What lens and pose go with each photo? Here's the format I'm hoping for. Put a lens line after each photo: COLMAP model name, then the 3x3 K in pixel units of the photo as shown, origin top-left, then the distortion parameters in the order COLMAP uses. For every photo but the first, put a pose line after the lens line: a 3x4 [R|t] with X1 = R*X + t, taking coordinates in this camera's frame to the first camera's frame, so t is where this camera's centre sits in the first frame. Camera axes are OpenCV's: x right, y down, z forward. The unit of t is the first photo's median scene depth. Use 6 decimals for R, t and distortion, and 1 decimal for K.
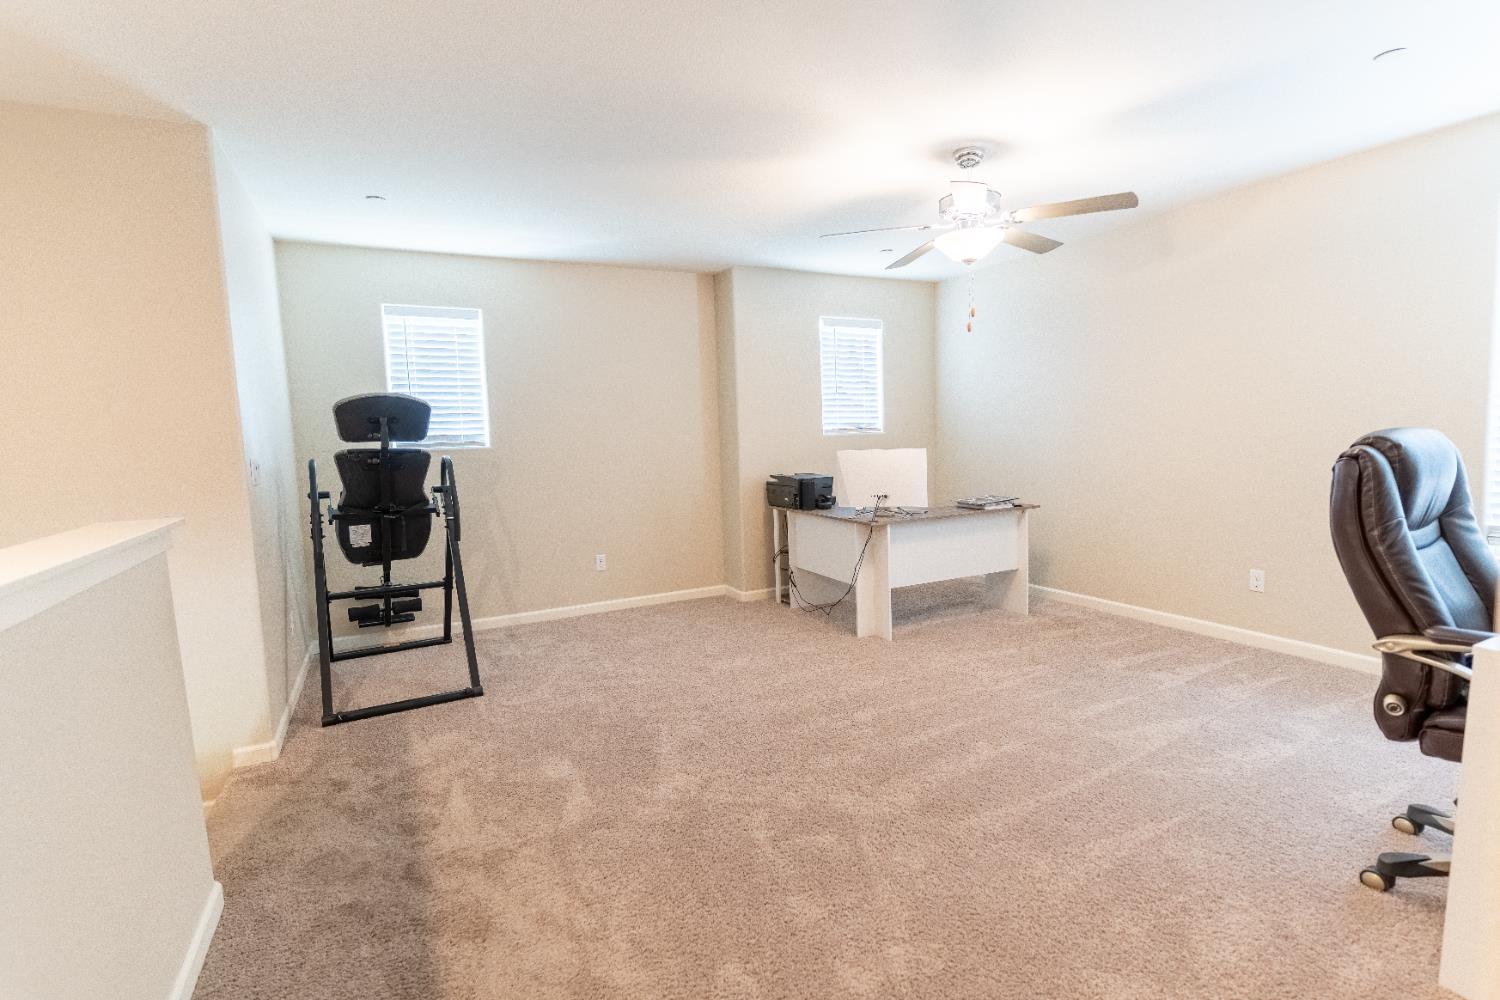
lens RADIAL K [[713.9, 0, 749.7], [0, 713.9, 503.5], [0, 0, 1]] dist [0.001687, 0.000795]
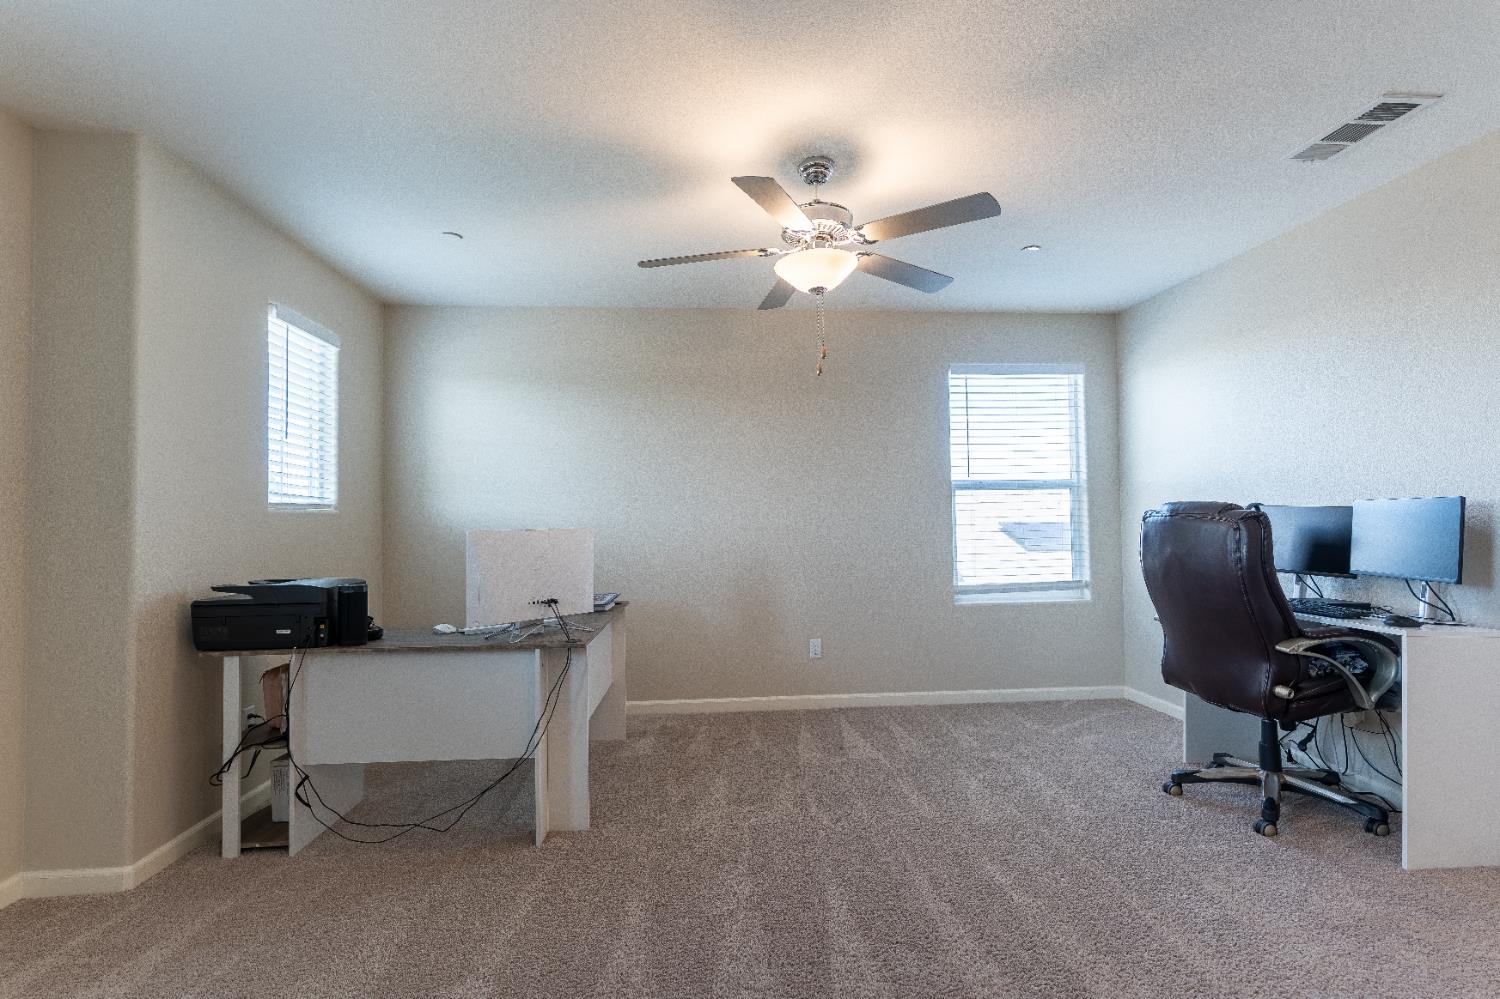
lens RADIAL K [[713.9, 0, 749.4], [0, 713.9, 504.3], [0, 0, 1]] dist [0.001687, 0.000795]
pose [[0.372658, 0.053898, 0.926402, -0.287575], [0.094104, 0.990970, -0.095509, -0.015292], [-0.923185, 0.122770, 0.364221, 0.493911]]
